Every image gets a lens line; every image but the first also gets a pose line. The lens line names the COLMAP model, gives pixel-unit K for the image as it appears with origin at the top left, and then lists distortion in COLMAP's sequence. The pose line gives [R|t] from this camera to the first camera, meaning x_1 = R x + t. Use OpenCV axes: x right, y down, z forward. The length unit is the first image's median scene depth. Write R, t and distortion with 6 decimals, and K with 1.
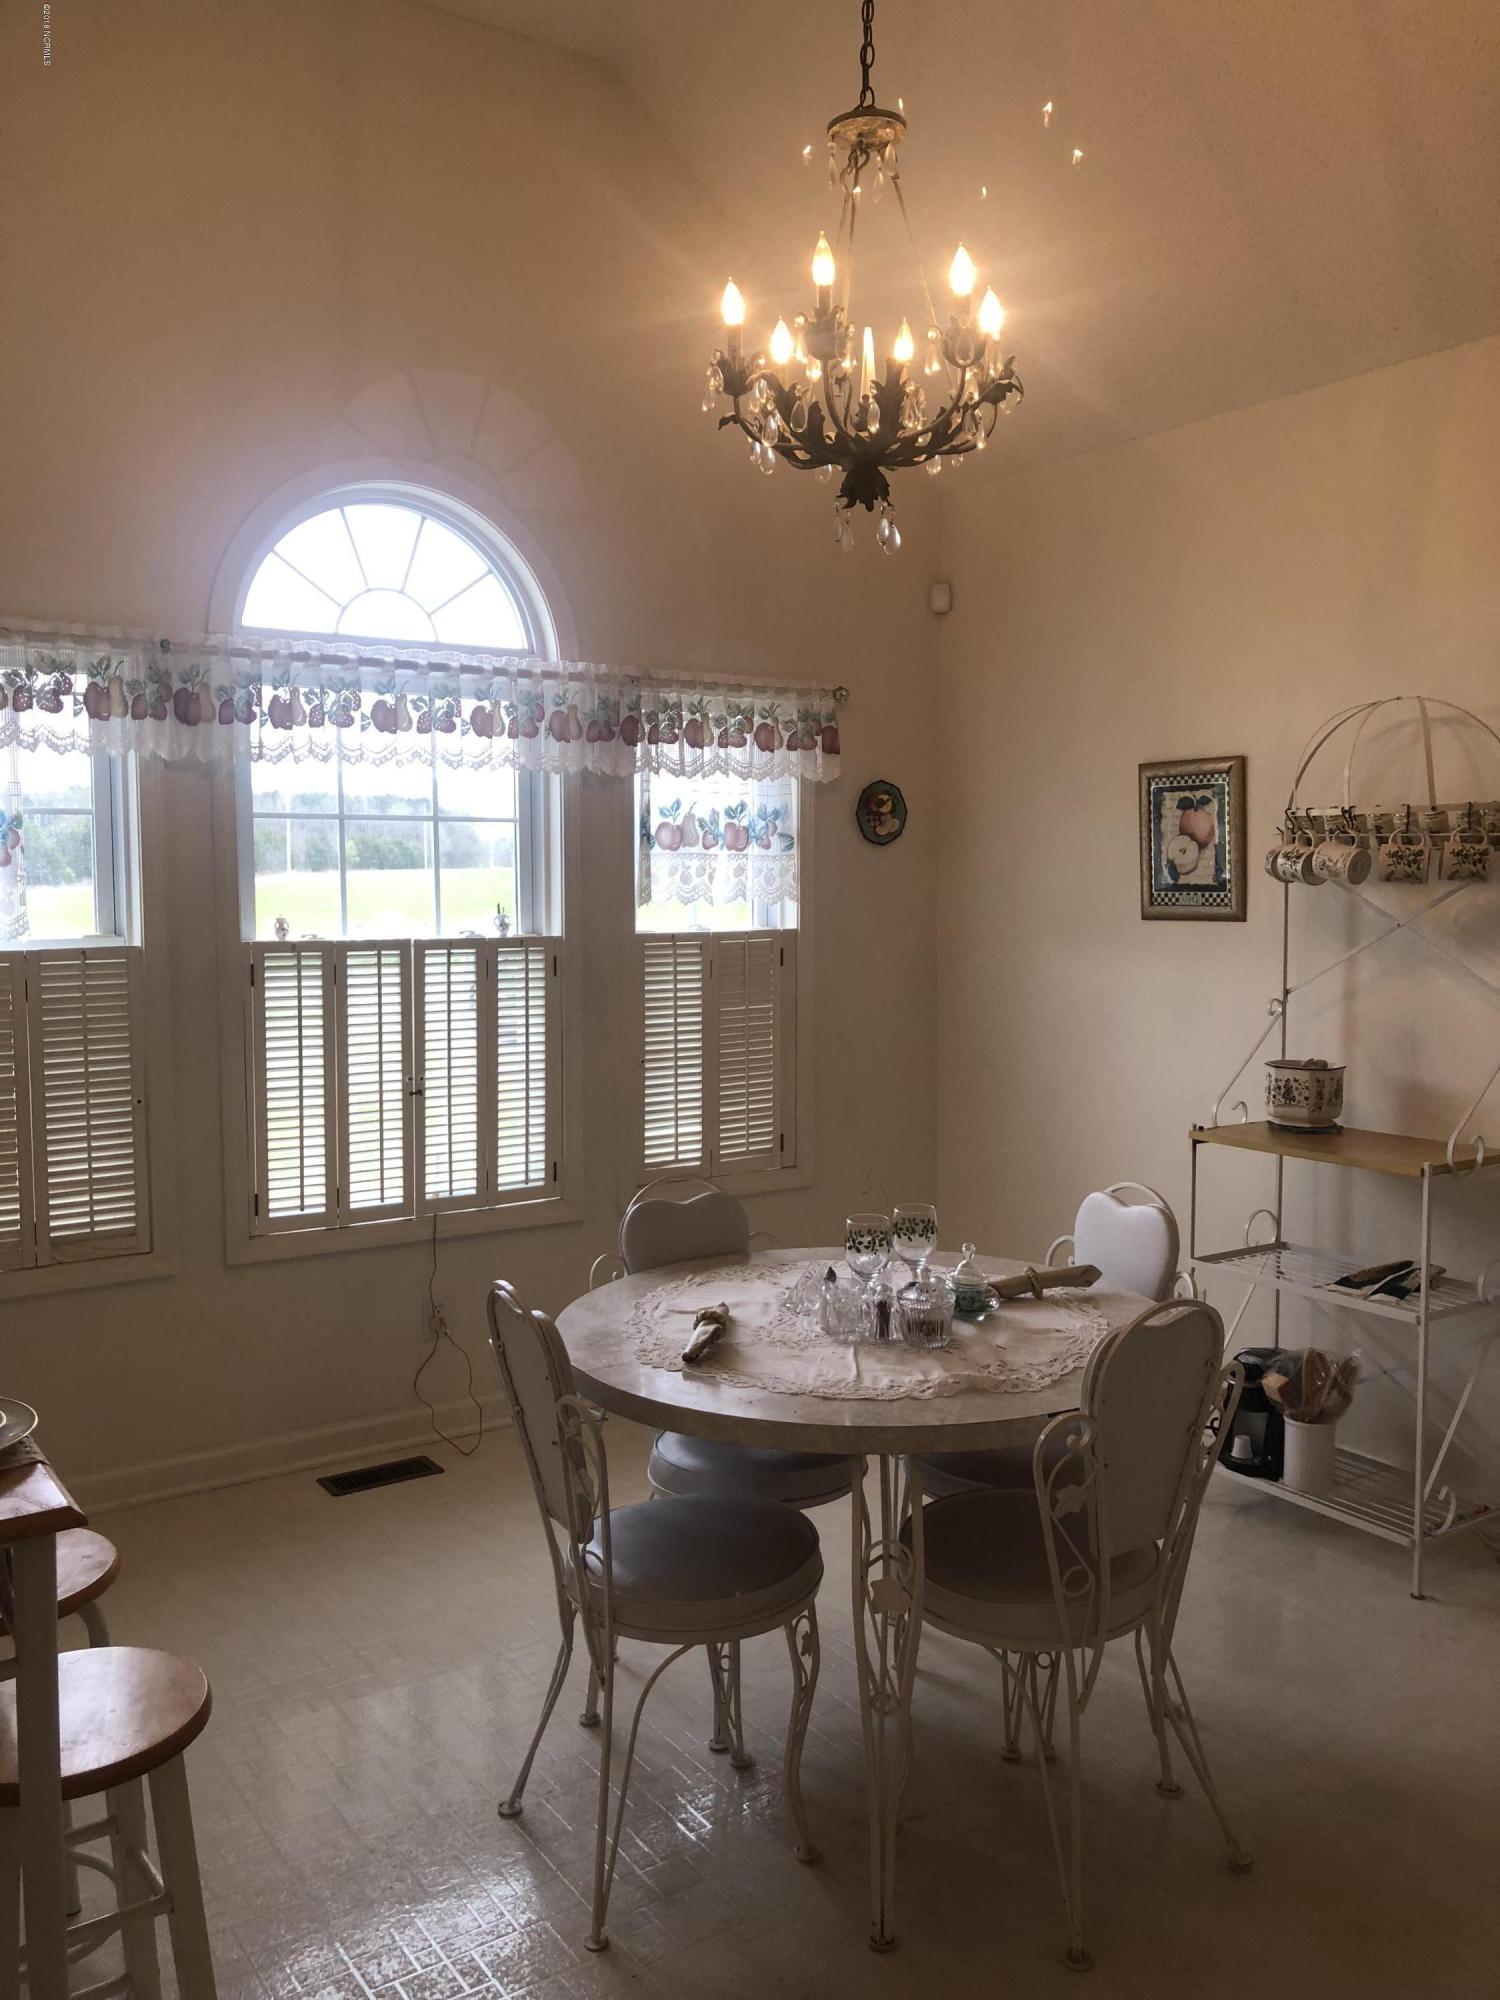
lens RADIAL K [[1644.7, 0, 799.9], [0, 1644.7, 1005.0], [0, 0, 1]] dist [0.026572, -0.026853]
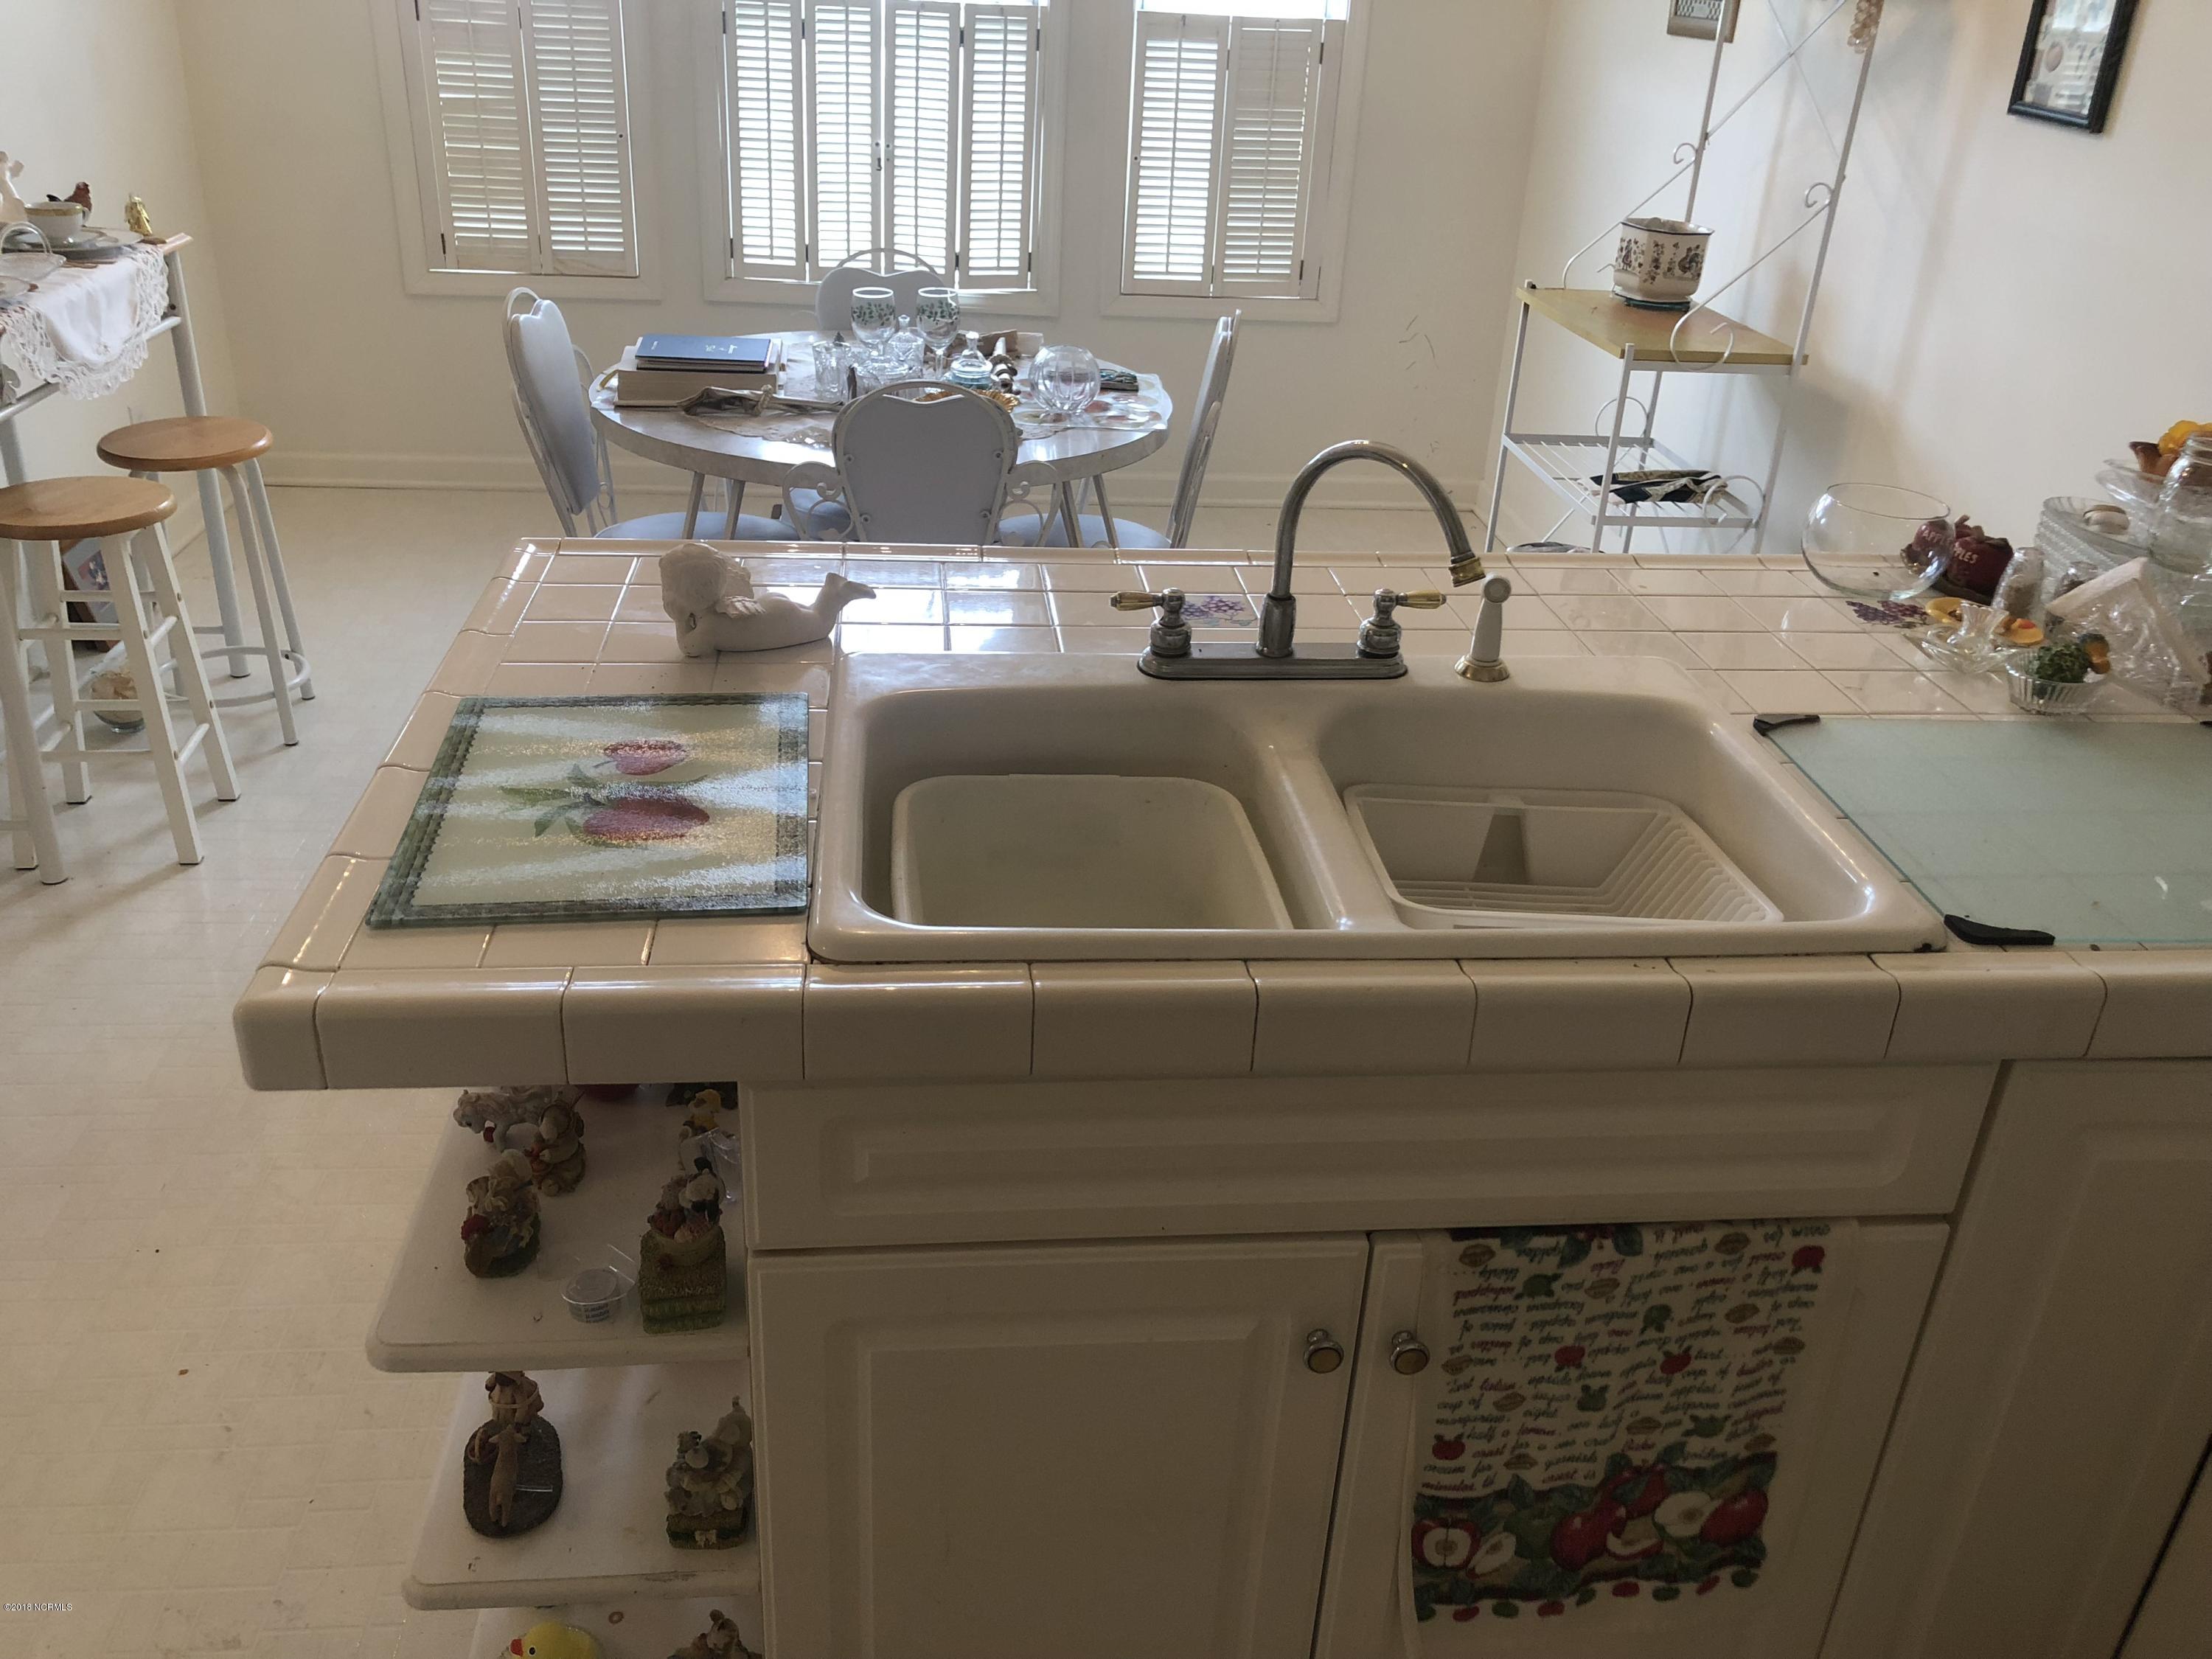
lens RADIAL K [[1819.1, 0, 1110.8], [0, 1819.1, 829.5], [0, 0, 1]] dist [0.026572, -0.026853]
pose [[0.872746, 0.256957, -0.415074, 0.486450], [-0.090762, 0.920844, 0.379221, -0.007669], [0.479662, -0.293291, 0.826985, -0.006259]]
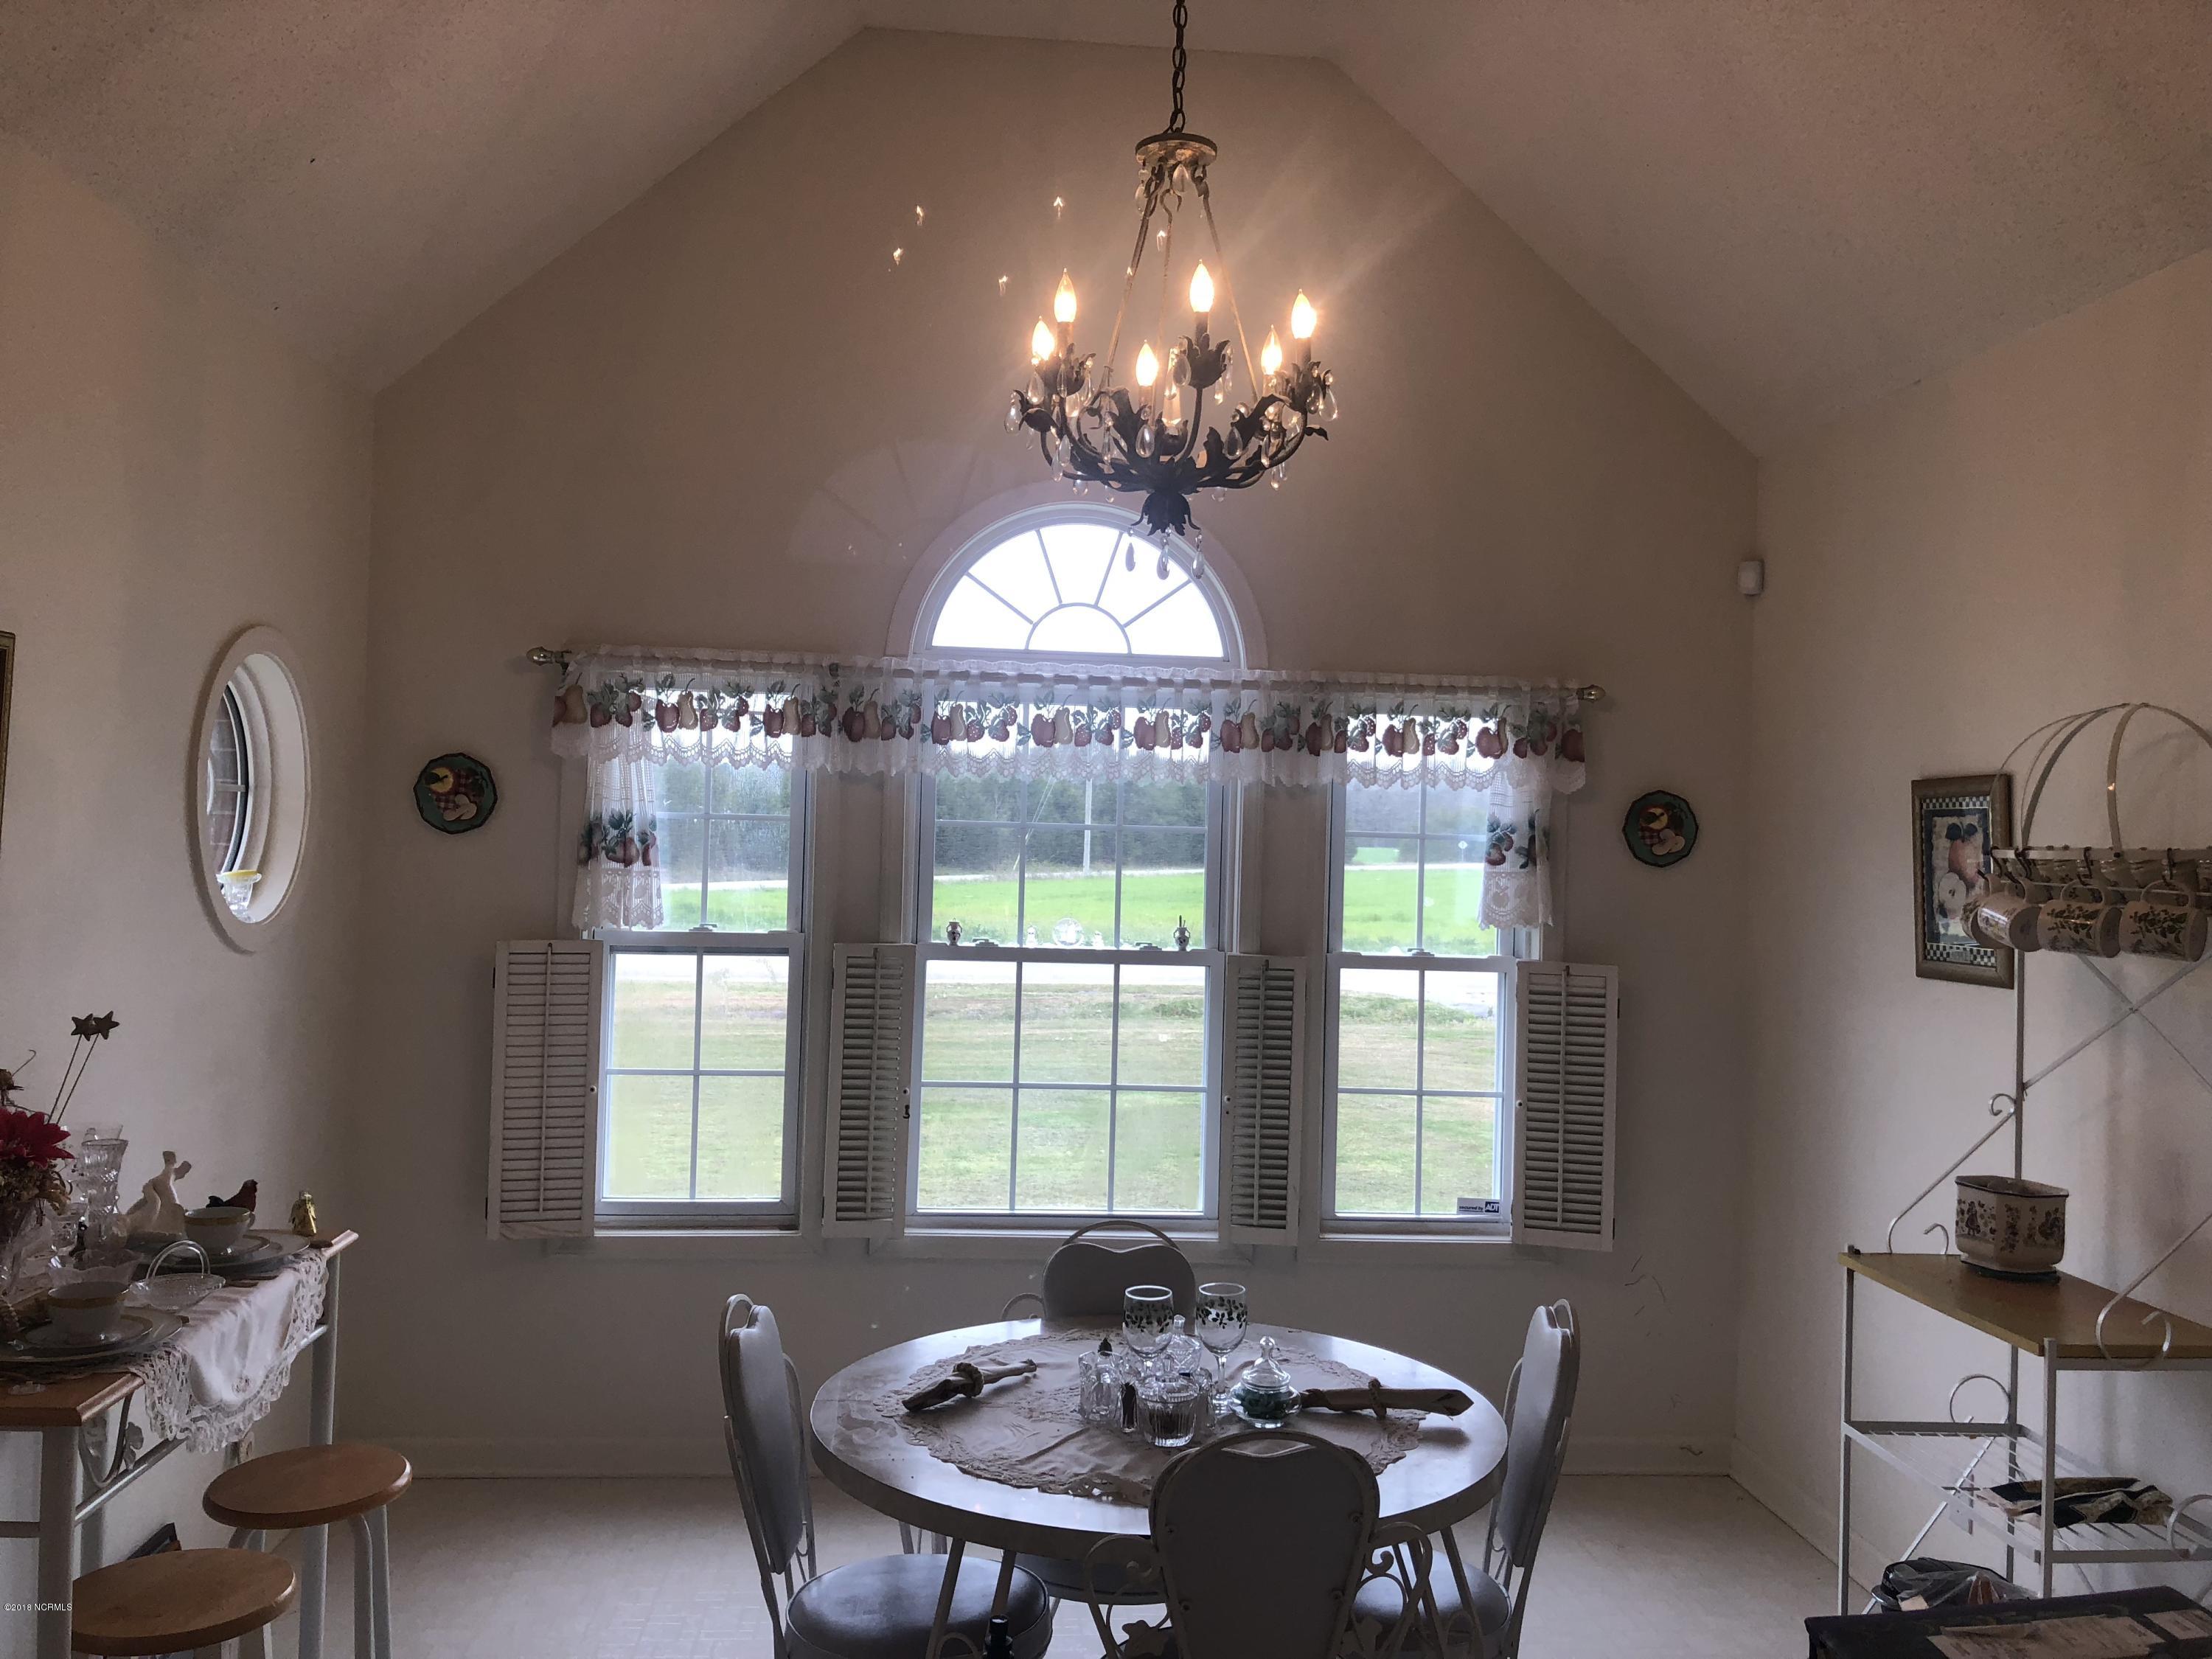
lens RADIAL K [[1819.1, 0, 1102.5], [0, 1819.1, 834.9], [0, 0, 1]] dist [0.026572, -0.026853]
pose [[0.865737, 0.024913, -0.499879, 0.333070], [-0.071491, 0.994674, -0.074243, -0.028997], [0.495367, 0.100012, 0.862907, 0.056648]]
